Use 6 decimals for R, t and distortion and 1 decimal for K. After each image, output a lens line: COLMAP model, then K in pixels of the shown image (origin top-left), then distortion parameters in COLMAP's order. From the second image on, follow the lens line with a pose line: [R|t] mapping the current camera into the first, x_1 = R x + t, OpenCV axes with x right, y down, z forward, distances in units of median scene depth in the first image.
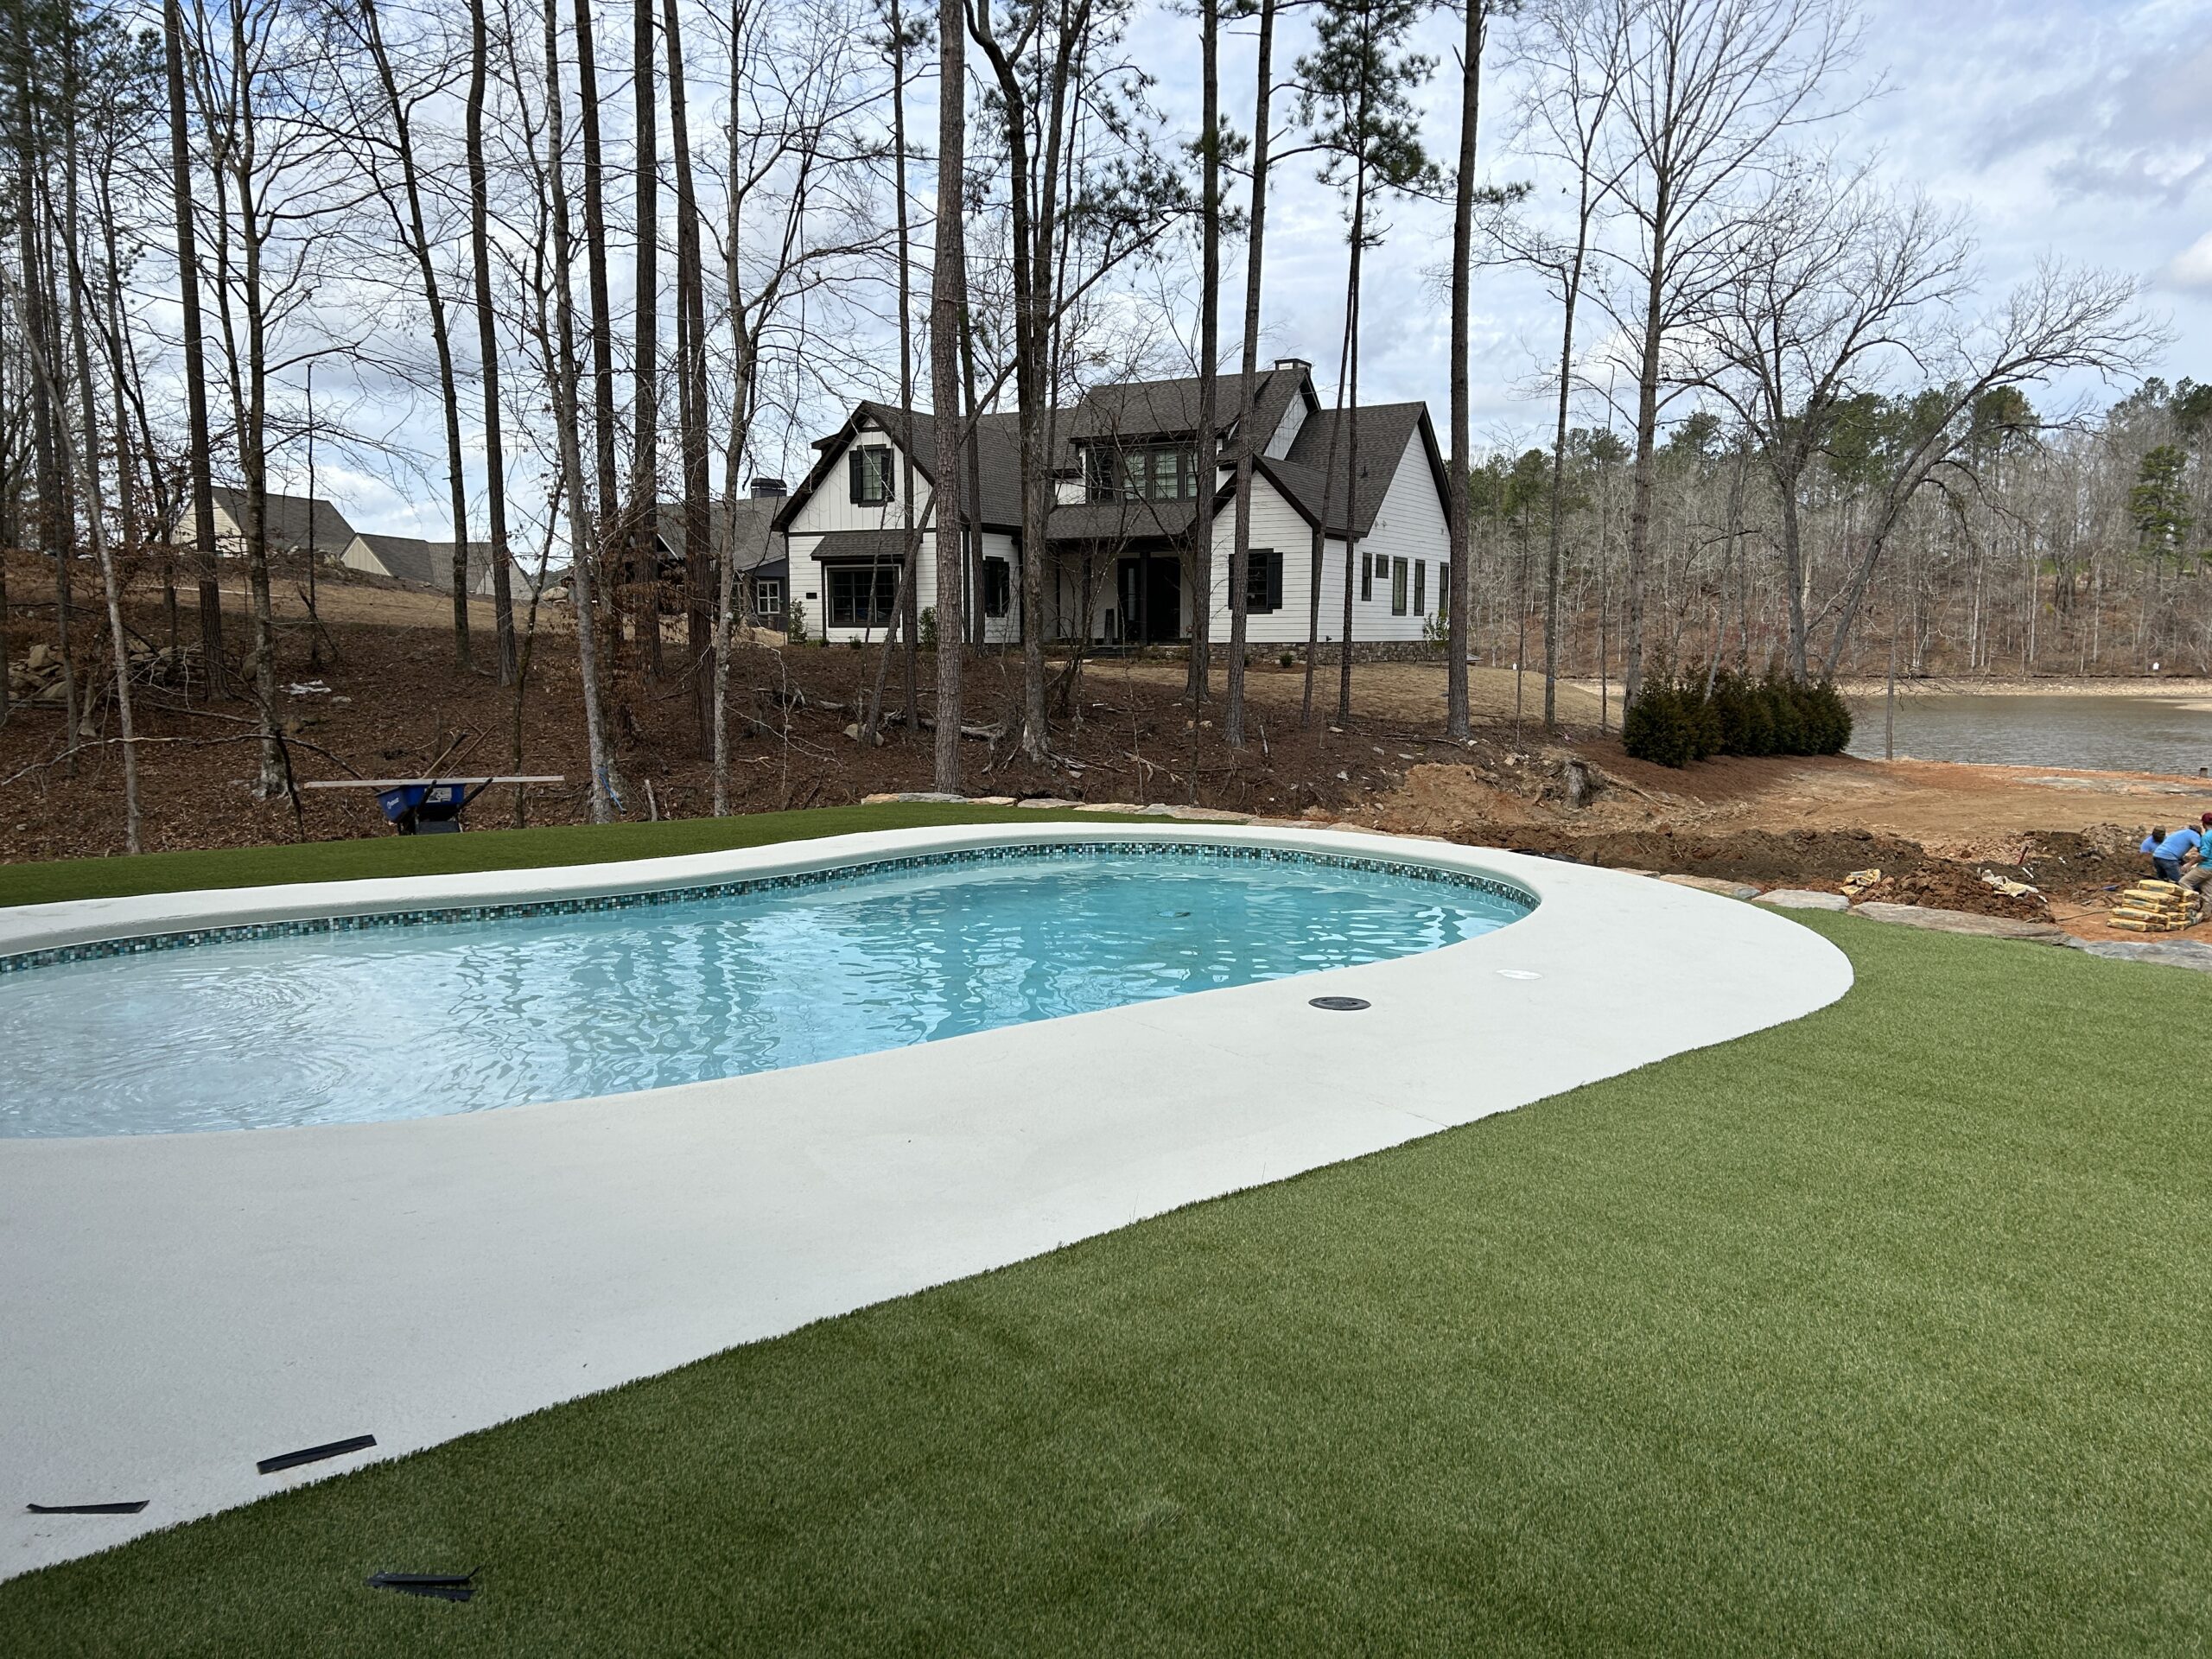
lens RADIAL K [[1648.2, 0, 1094.1], [0, 1648.2, 819.7], [0, 0, 1]] dist [0.046921, -0.050988]
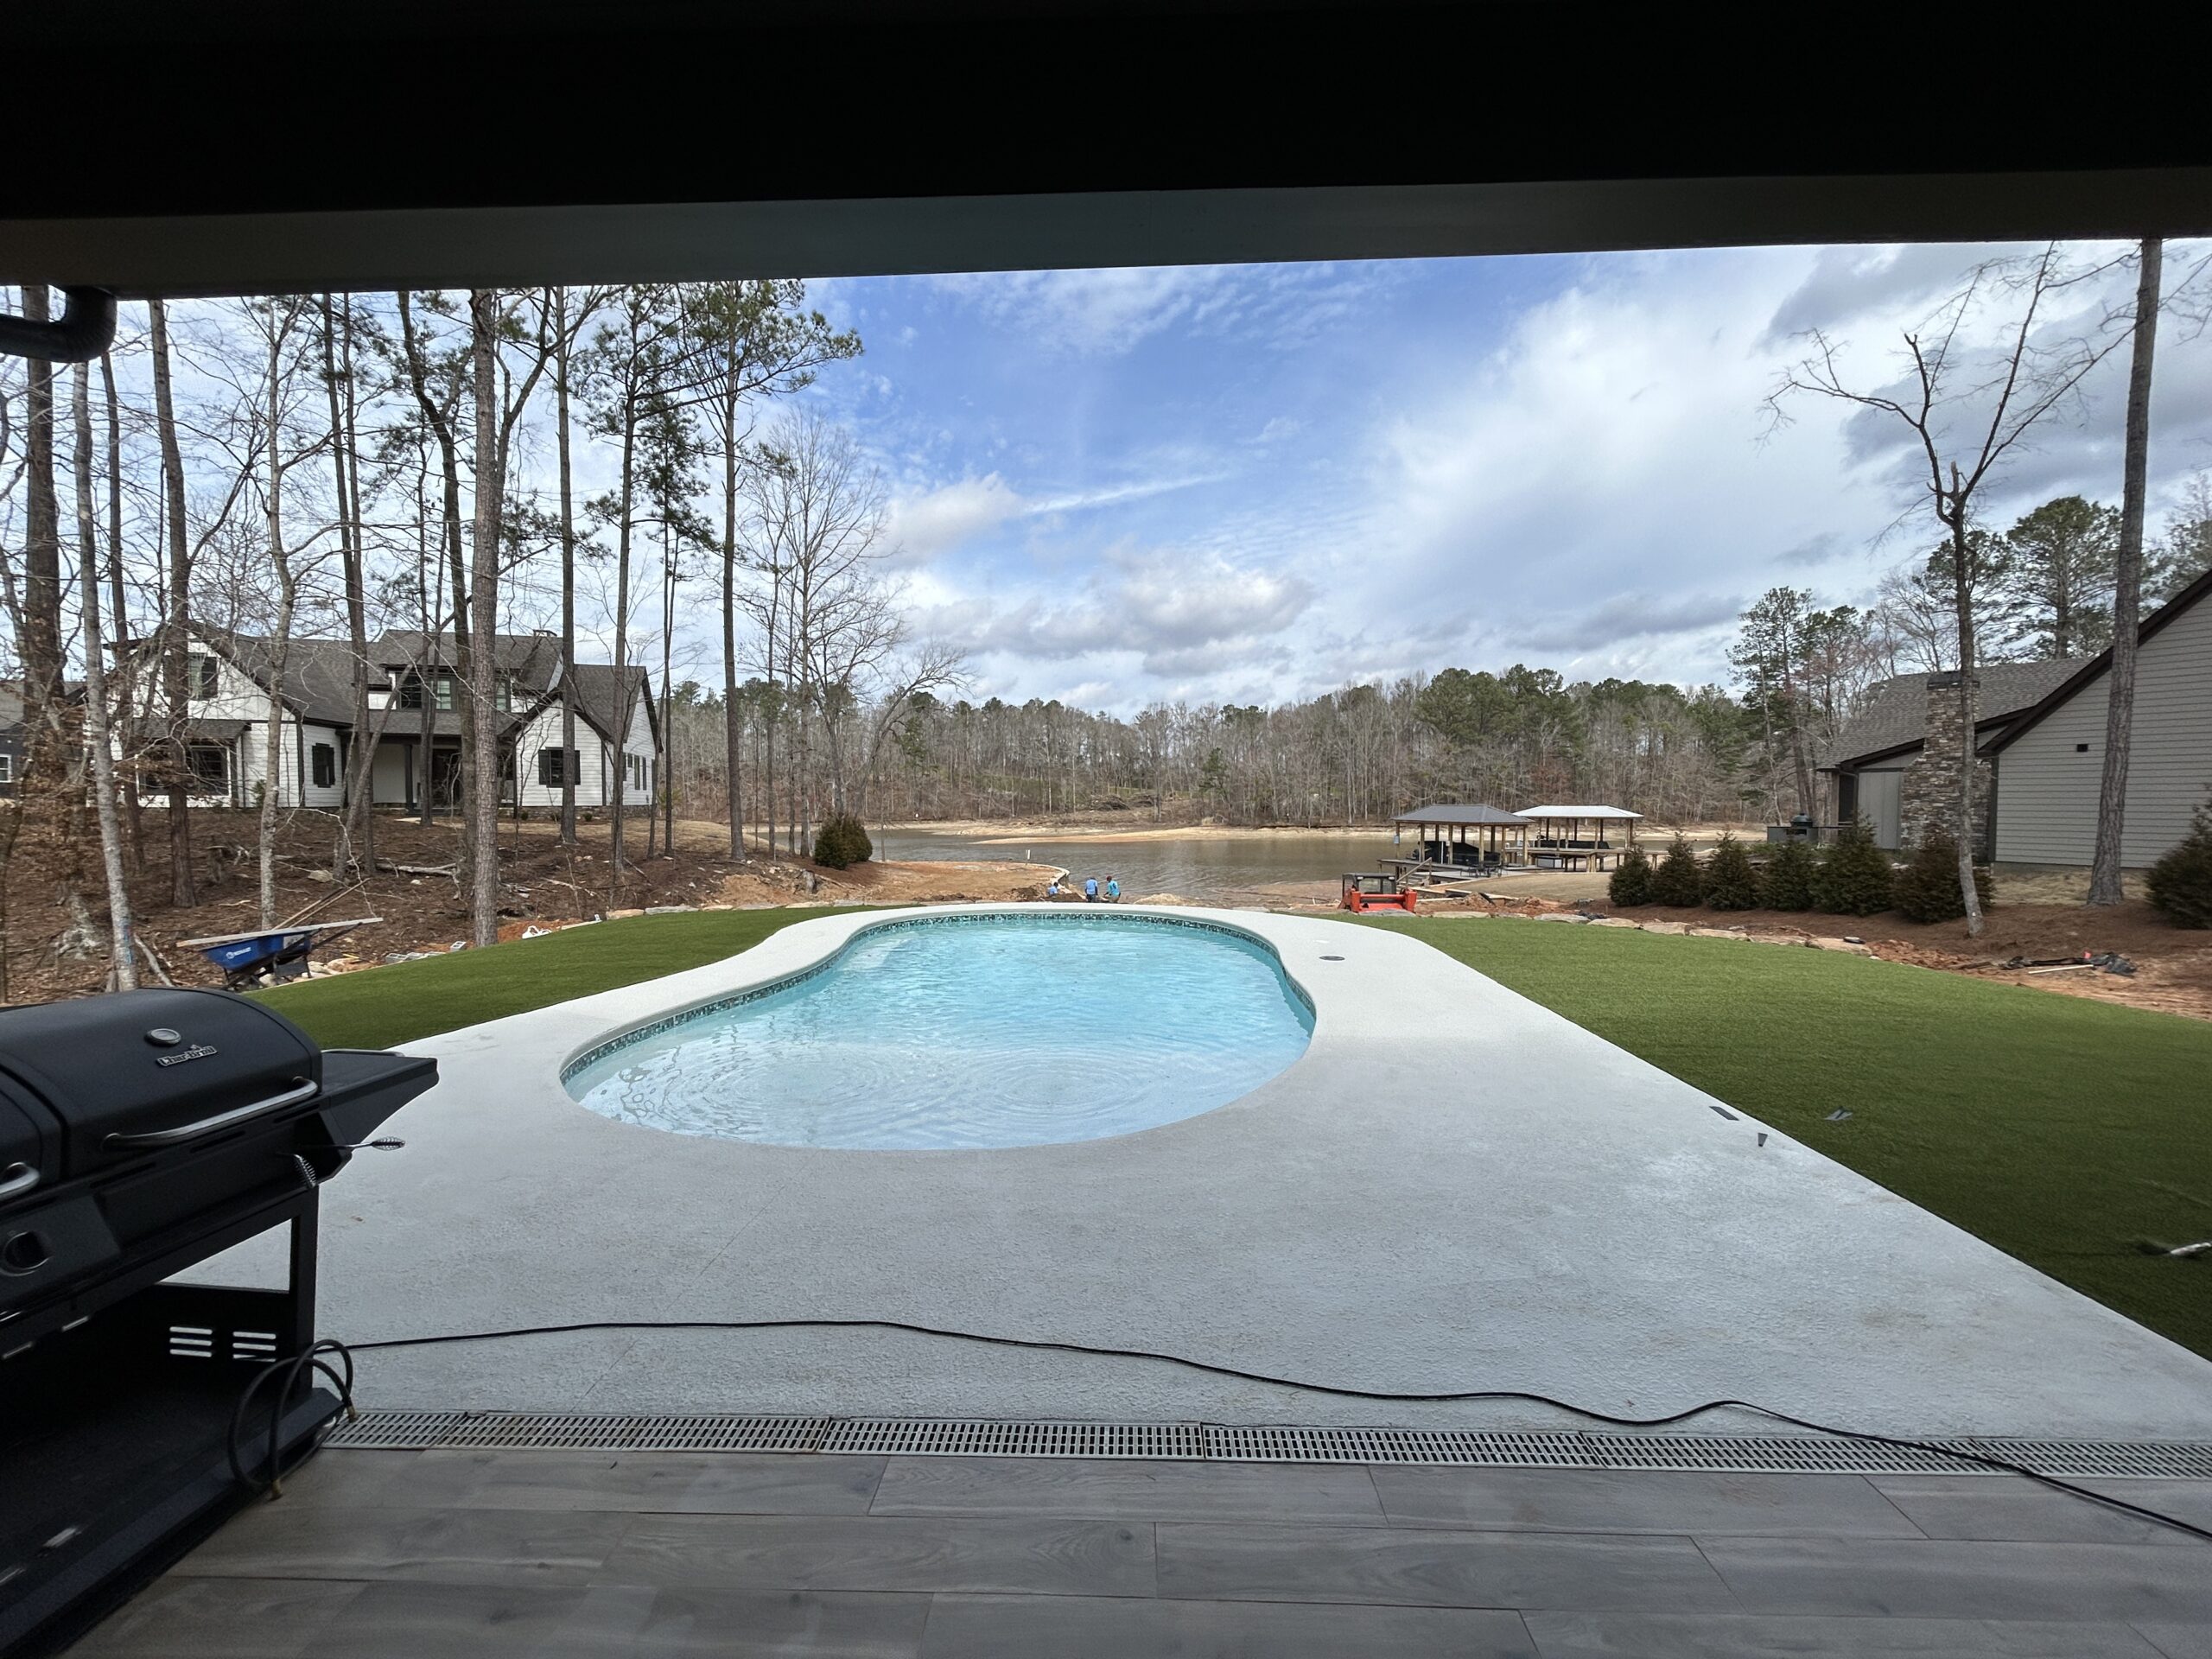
lens RADIAL K [[882.8, 0, 1101.9], [0, 882.8, 835.2], [0, 0, 1]] dist [0.001860, -0.000039]
pose [[0.699149, -0.027043, 0.714464, -0.186735], [0.078216, 0.996180, -0.038834, -0.008606], [-0.710685, 0.083033, 0.698593, 0.057836]]
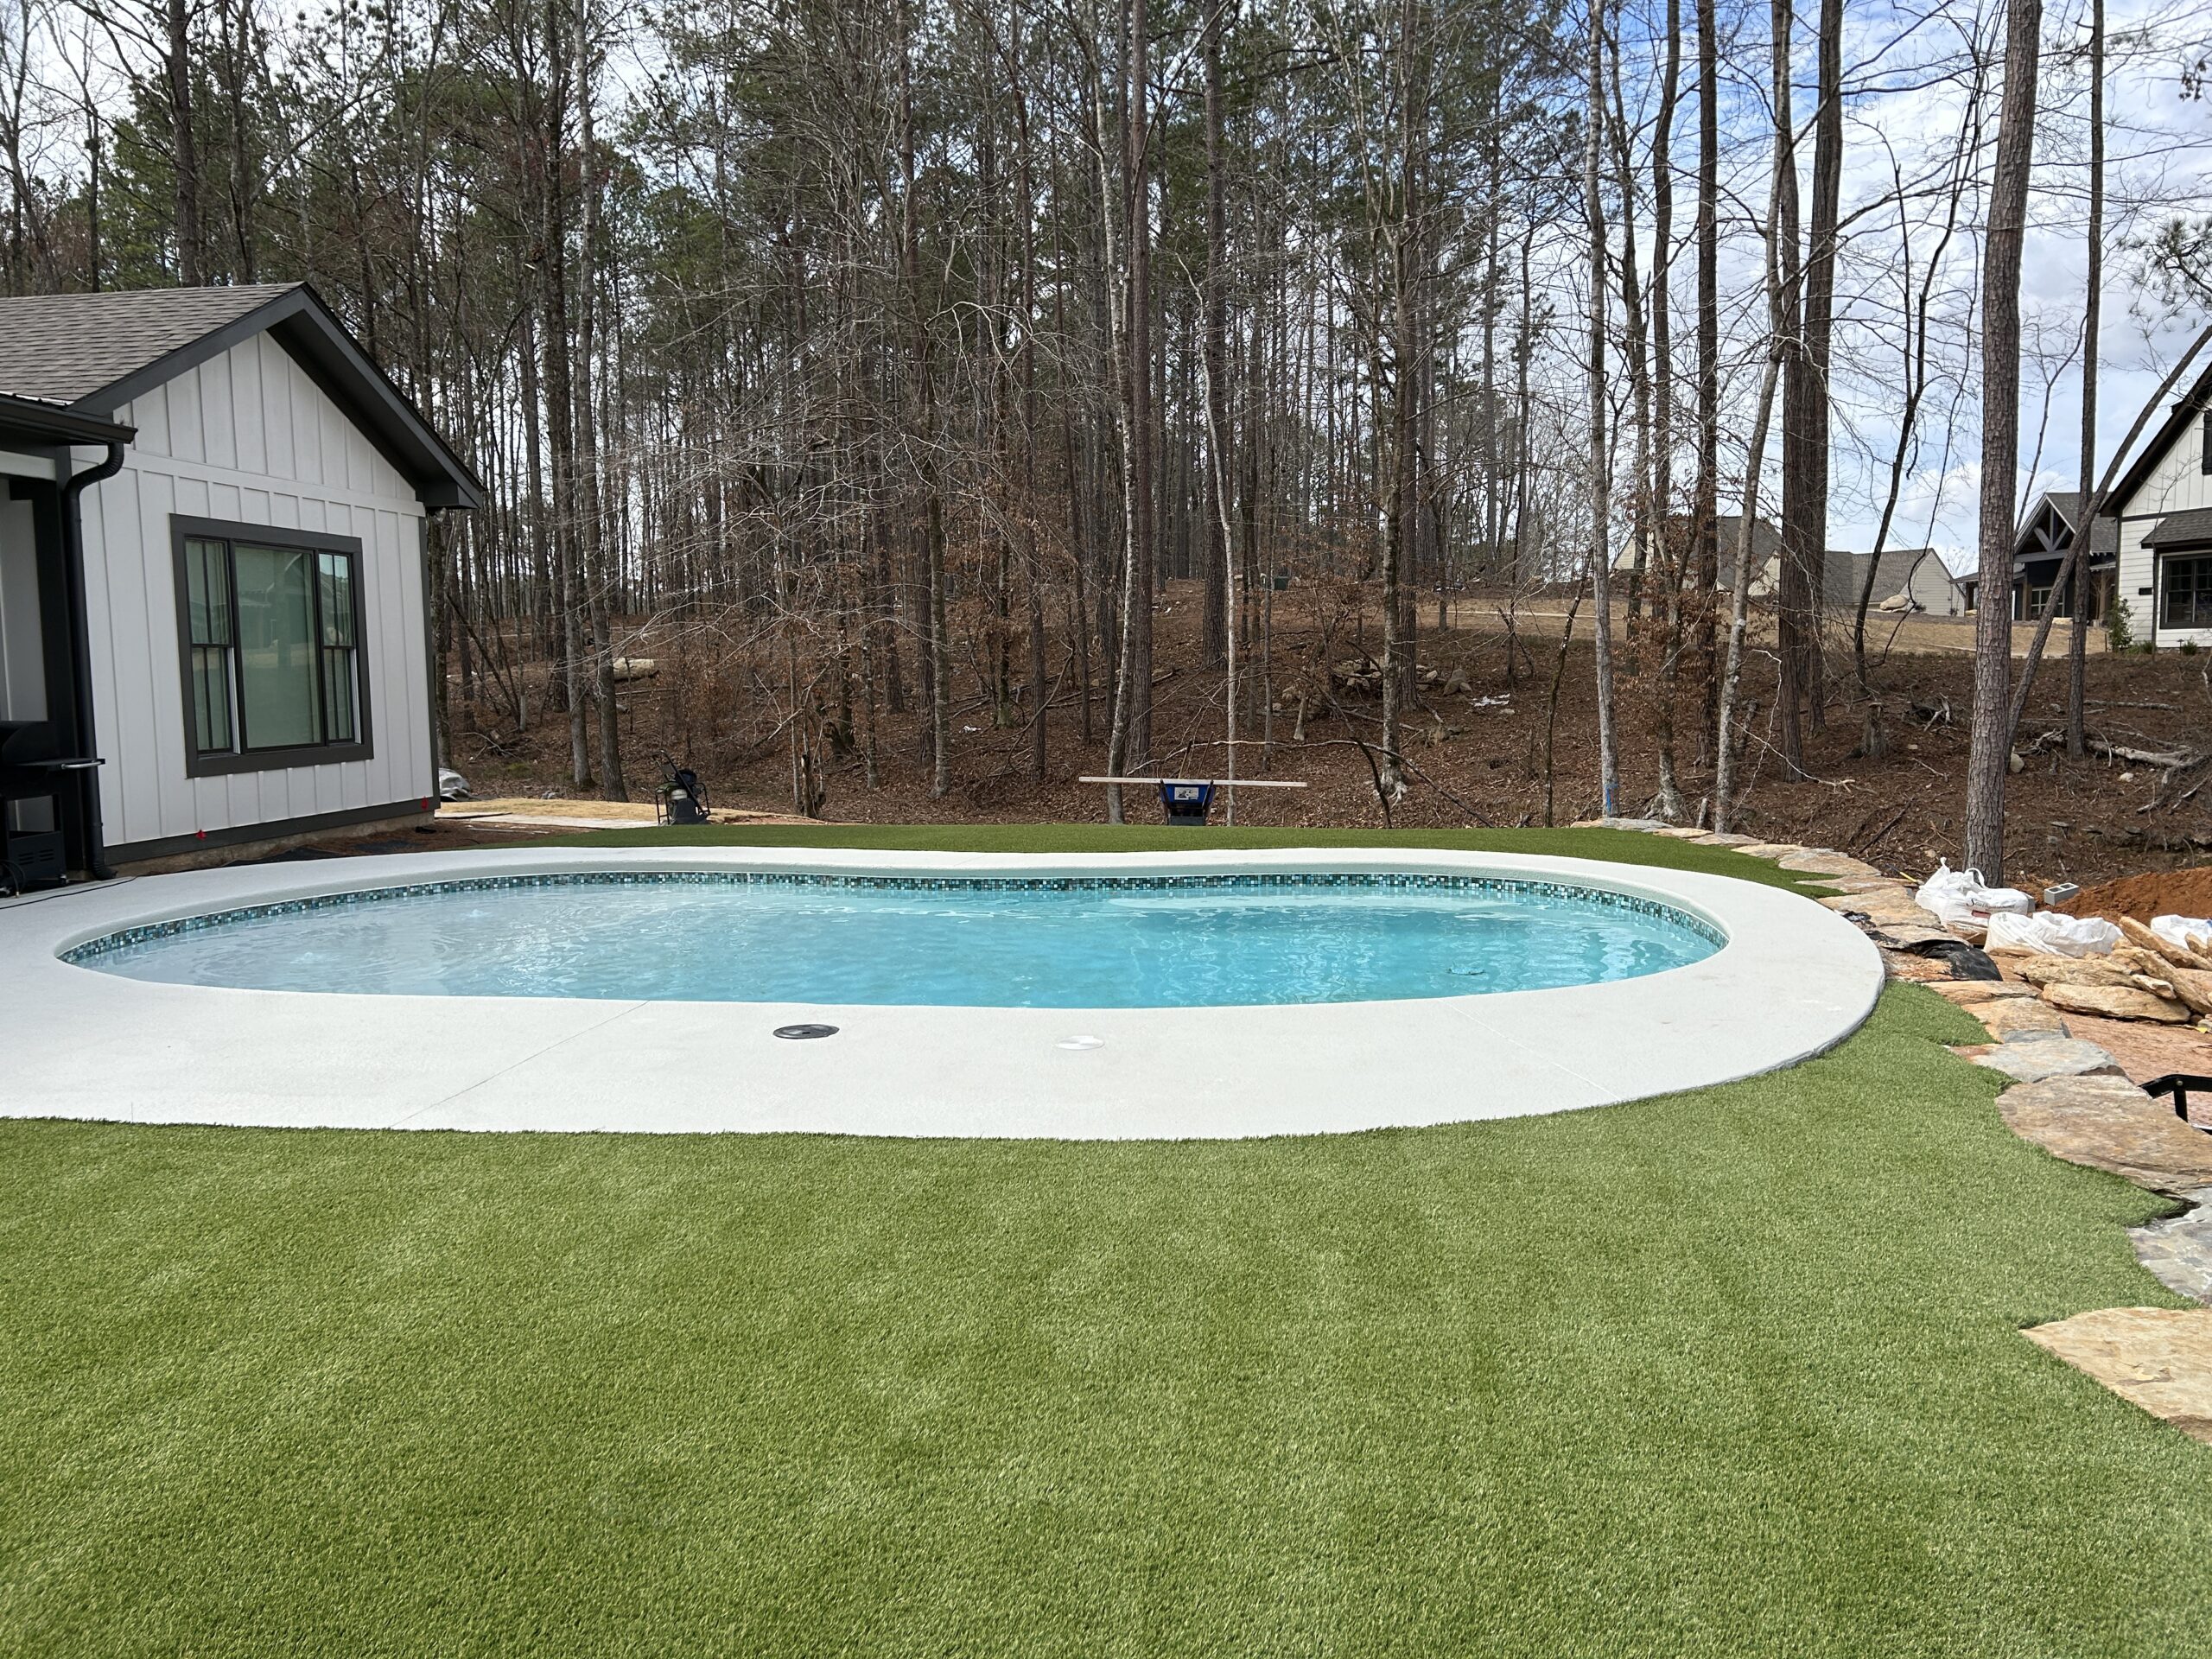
lens RADIAL K [[1648.2, 0, 1095.9], [0, 1648.2, 819.9], [0, 0, 1]] dist [0.046921, -0.050988]
pose [[0.650479, 0.060583, -0.757104, 0.177543], [-0.066969, 0.997506, 0.022282, -0.007527], [0.756566, 0.036209, 0.652914, 0.091743]]
